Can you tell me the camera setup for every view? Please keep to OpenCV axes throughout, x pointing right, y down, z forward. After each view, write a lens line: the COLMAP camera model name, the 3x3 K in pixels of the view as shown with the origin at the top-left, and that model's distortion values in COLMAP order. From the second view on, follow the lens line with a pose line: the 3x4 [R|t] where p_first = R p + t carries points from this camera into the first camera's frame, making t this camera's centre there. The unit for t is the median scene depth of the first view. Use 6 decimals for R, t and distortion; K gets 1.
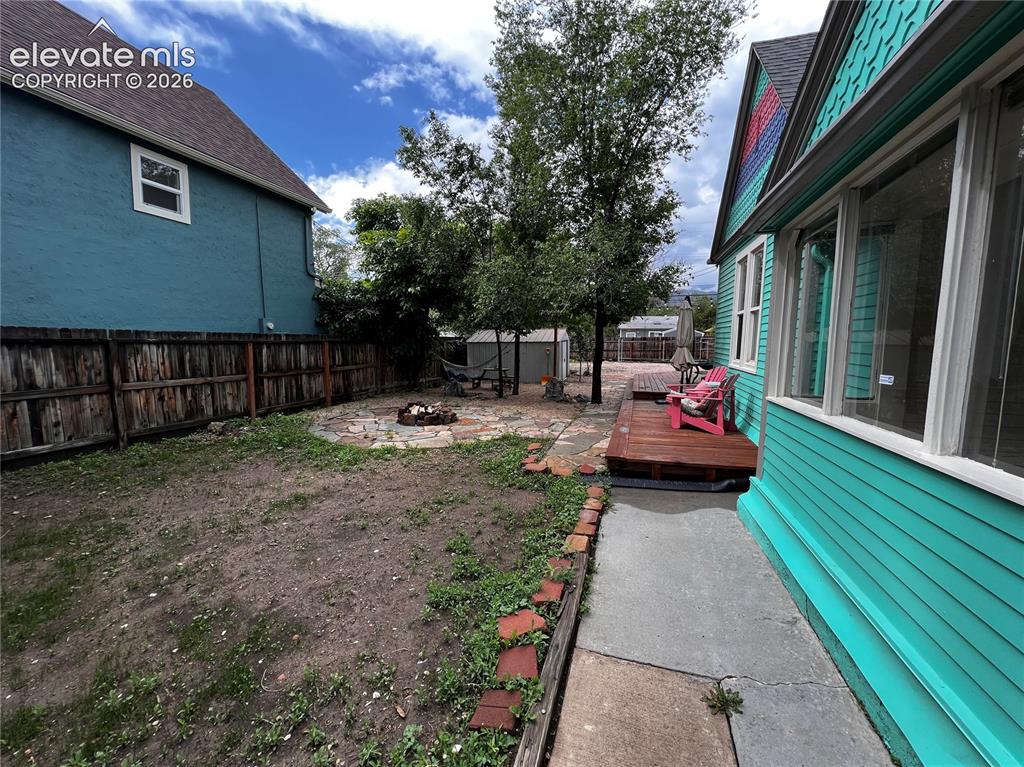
lens RADIAL K [[410.3, 0, 512.0], [0, 410.3, 383.5], [0, 0, 1]] dist [-0.000244, -0.000031]
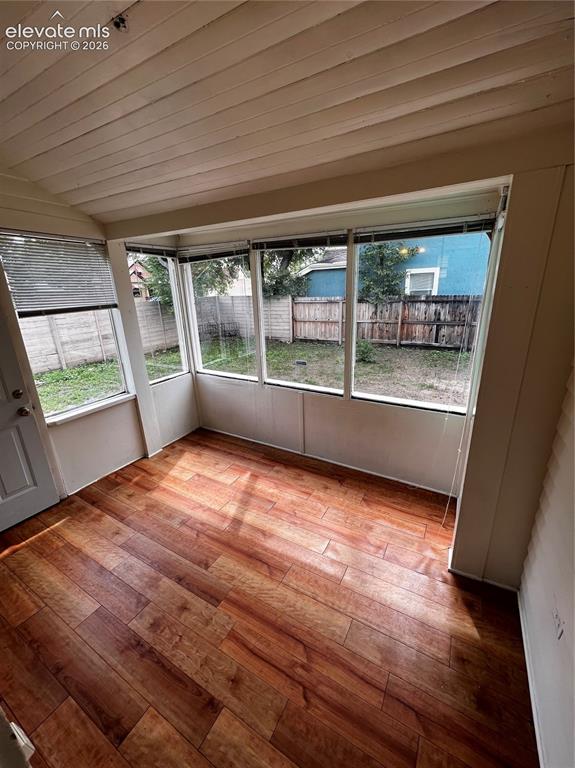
lens RADIAL K [[307.7, 0, 287.5], [0, 307.7, 384.0], [0, 0, 1]] dist [-0.000244, -0.000031]
pose [[-0.225266, 0.288550, -0.930588, 0.971128], [-0.072413, 0.947538, 0.311334, -0.145864], [0.971603, 0.137519, -0.192553, 0.535610]]
